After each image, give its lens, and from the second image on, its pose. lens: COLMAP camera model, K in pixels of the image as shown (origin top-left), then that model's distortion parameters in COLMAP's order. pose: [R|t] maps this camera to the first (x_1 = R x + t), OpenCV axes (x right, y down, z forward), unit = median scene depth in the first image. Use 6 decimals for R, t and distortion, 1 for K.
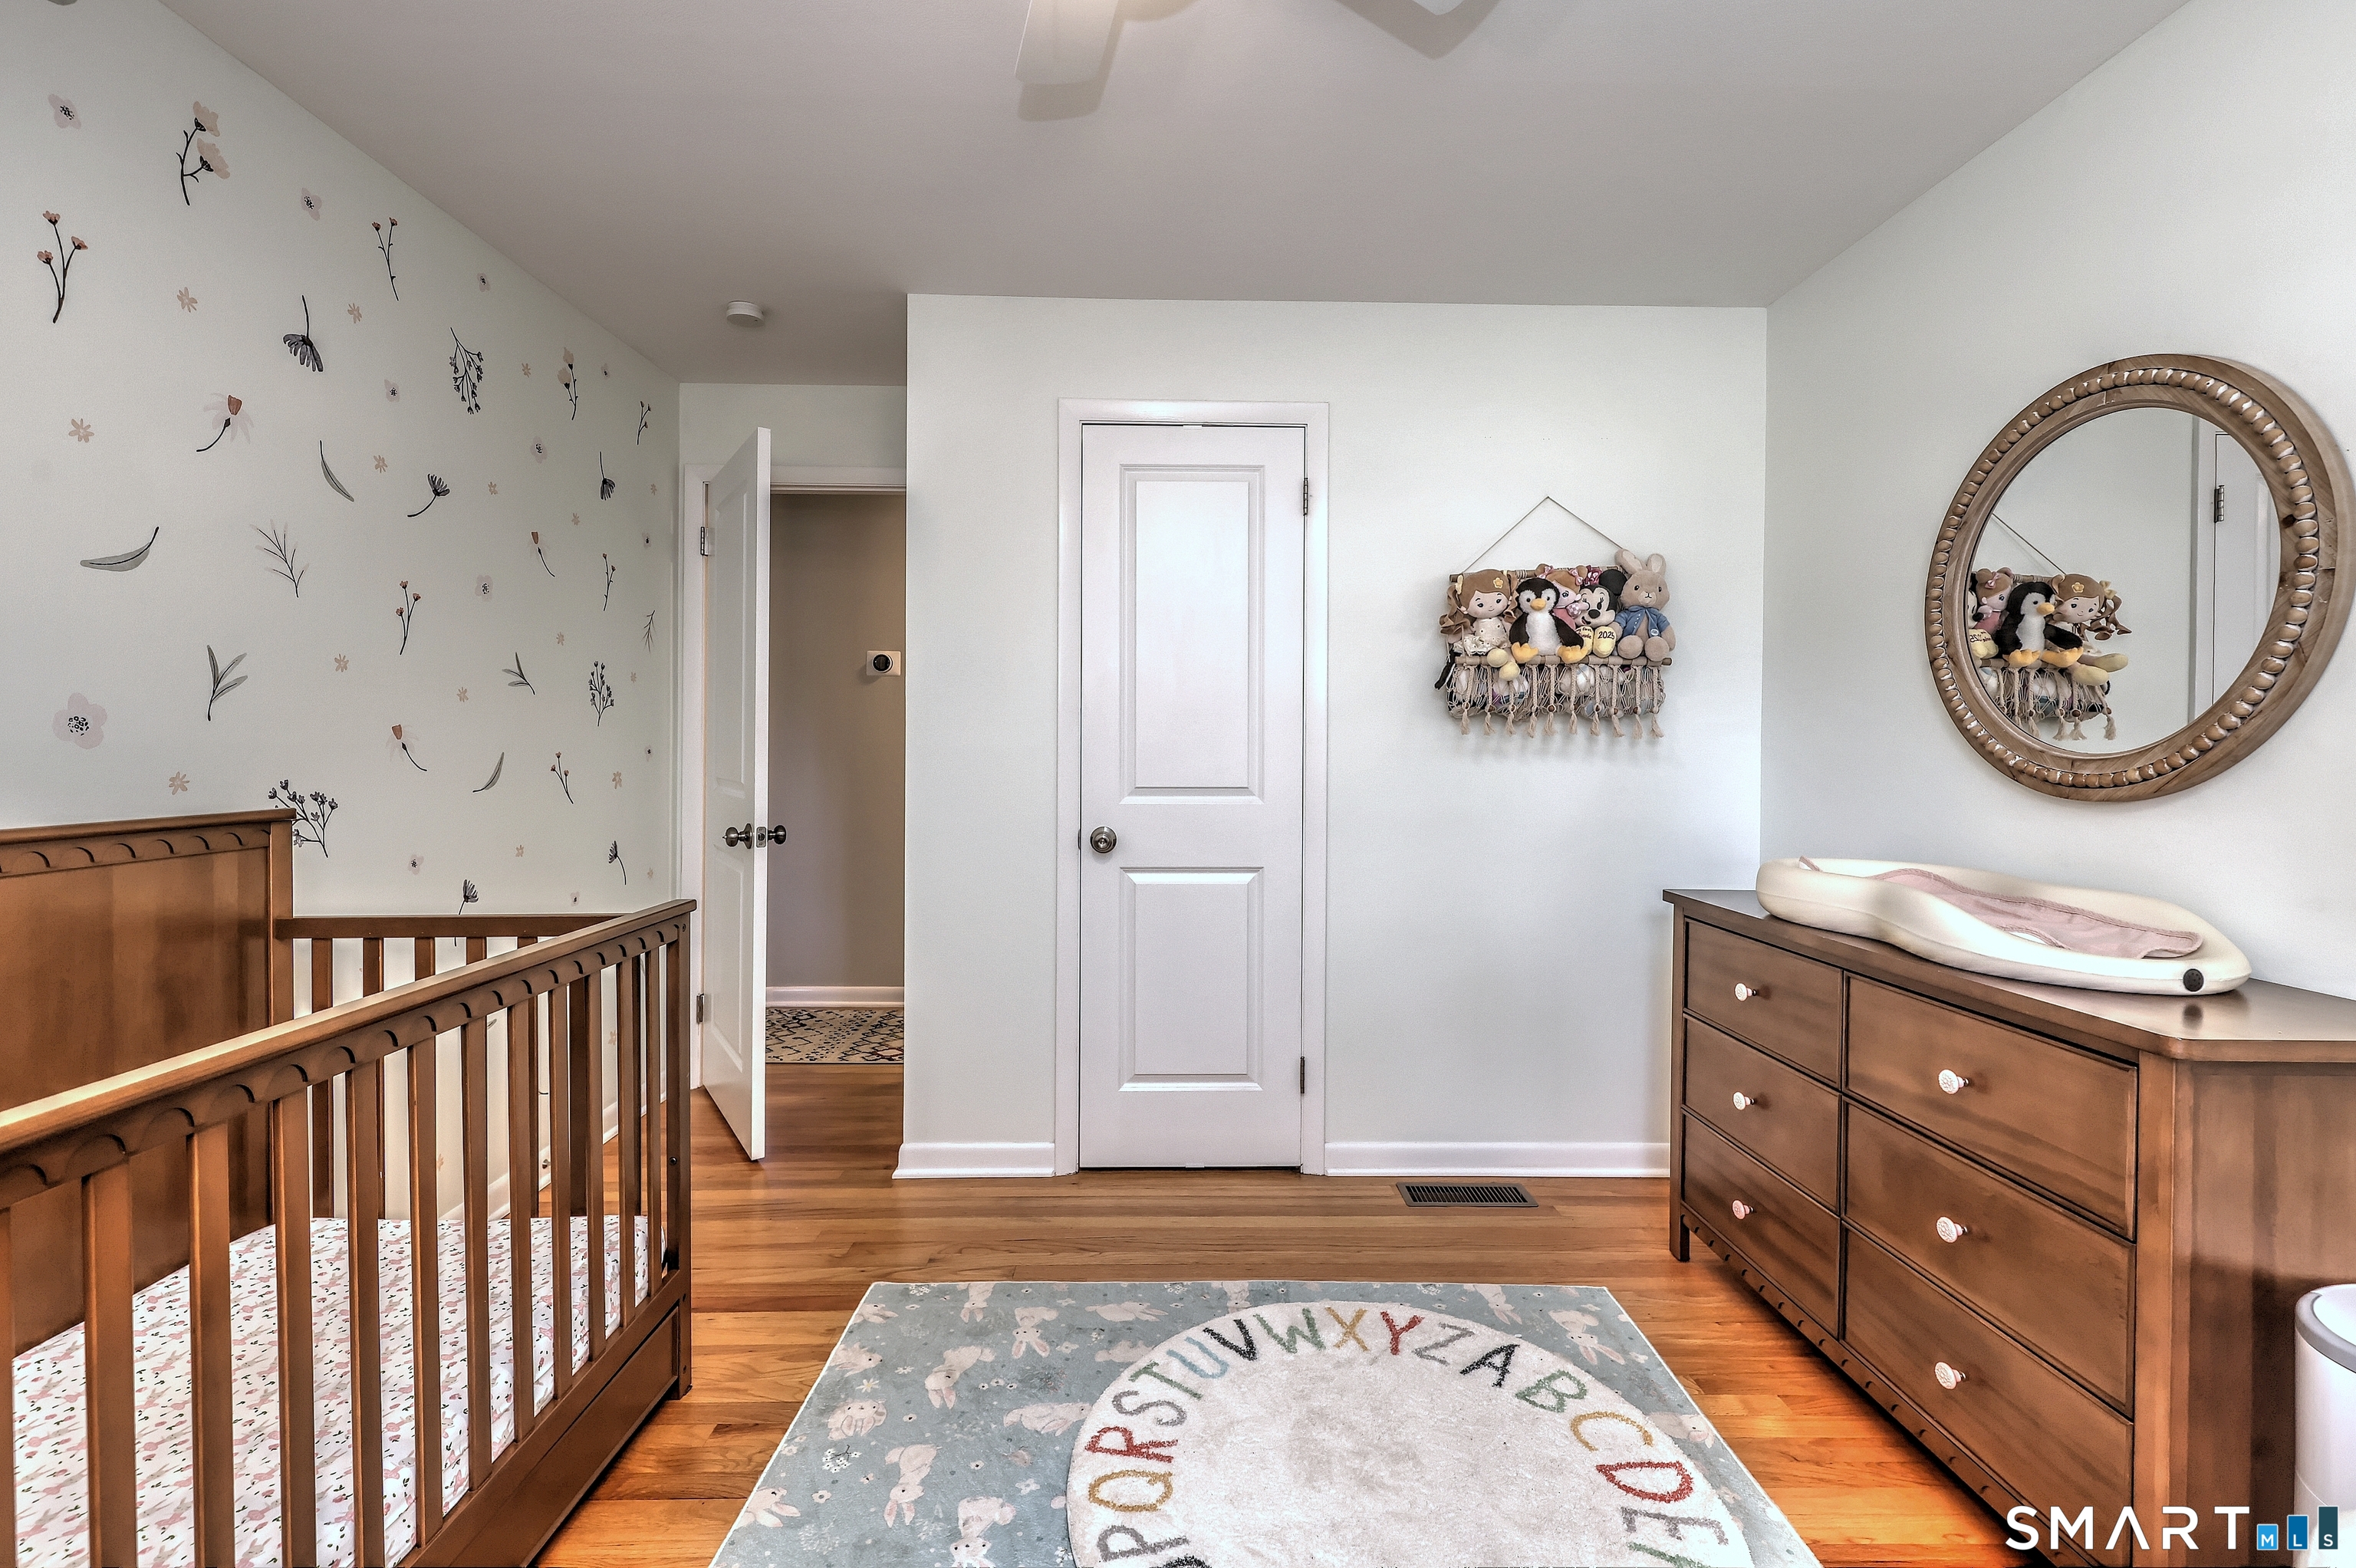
lens RADIAL K [[918.9, 0, 1167.4], [0, 918.9, 784.5], [0, 0, 1]] dist [0.022414, -0.008103]
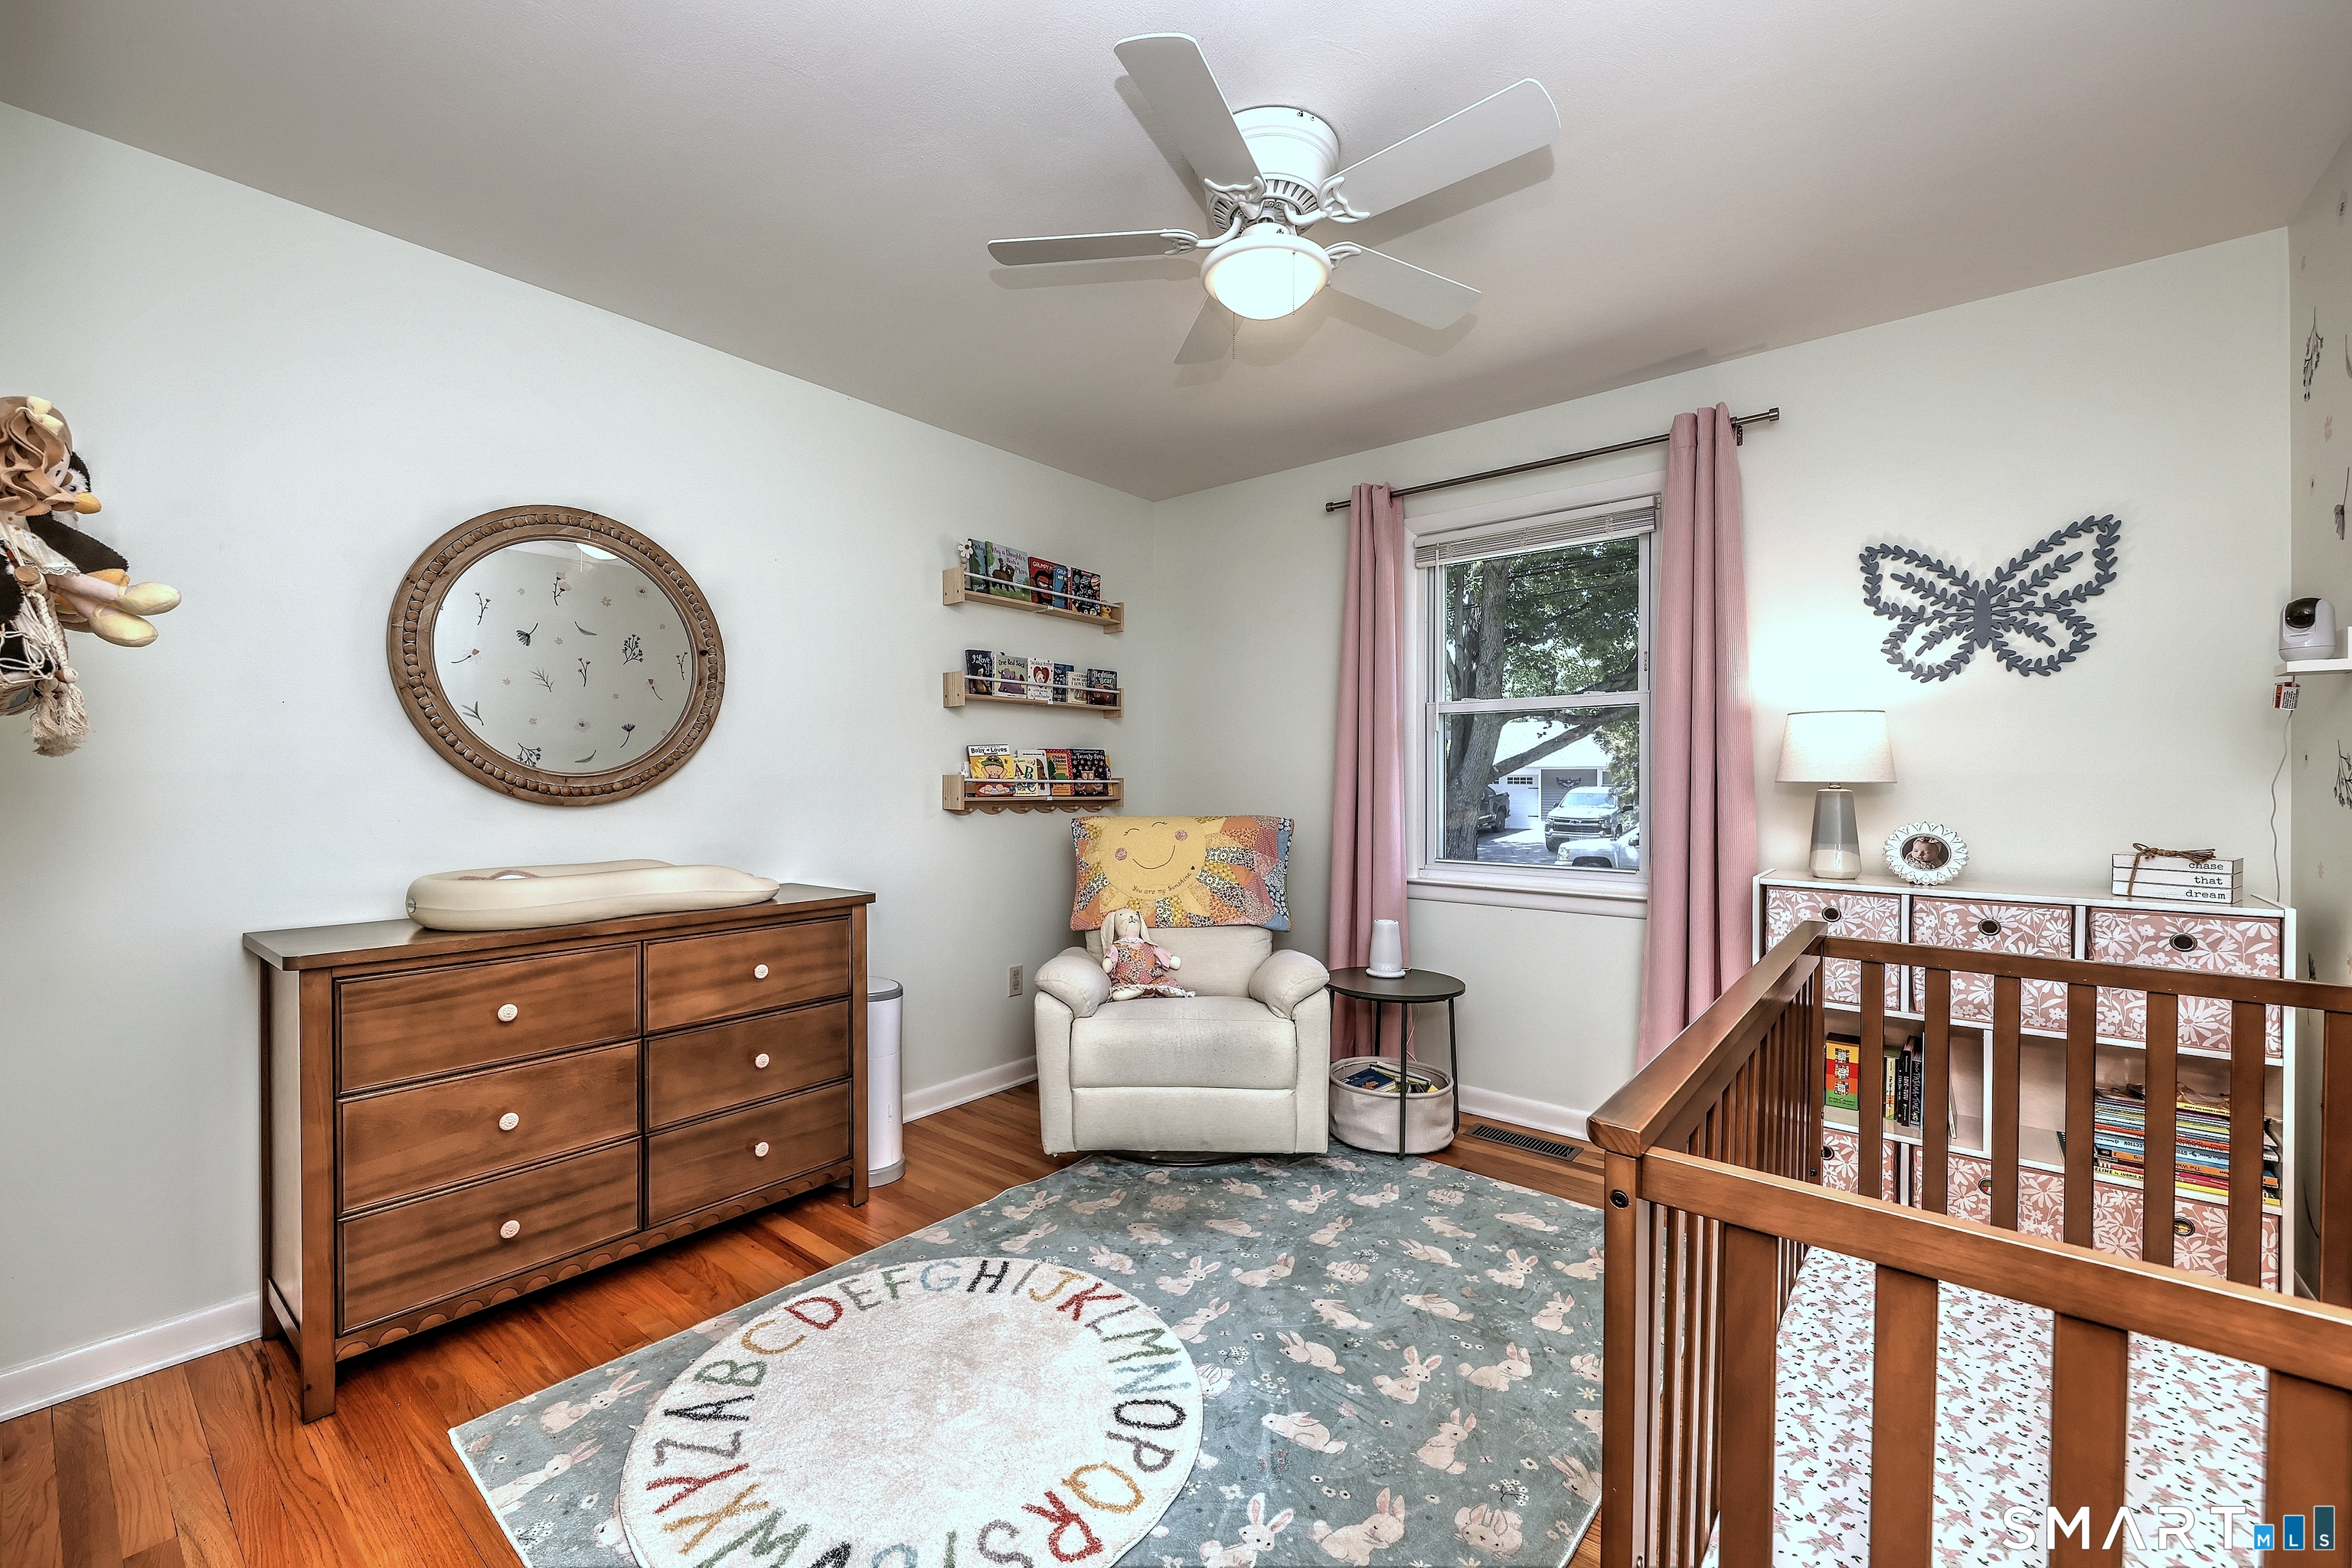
lens RADIAL K [[917.5, 0, 1165.4], [0, 917.5, 784.5], [0, 0, 1]] dist [0.022414, -0.008103]
pose [[-0.745584, -0.015592, 0.666229, -0.653272], [0.011307, 0.999286, 0.036040, -0.051835], [-0.666316, 0.034403, -0.744876, 1.448673]]
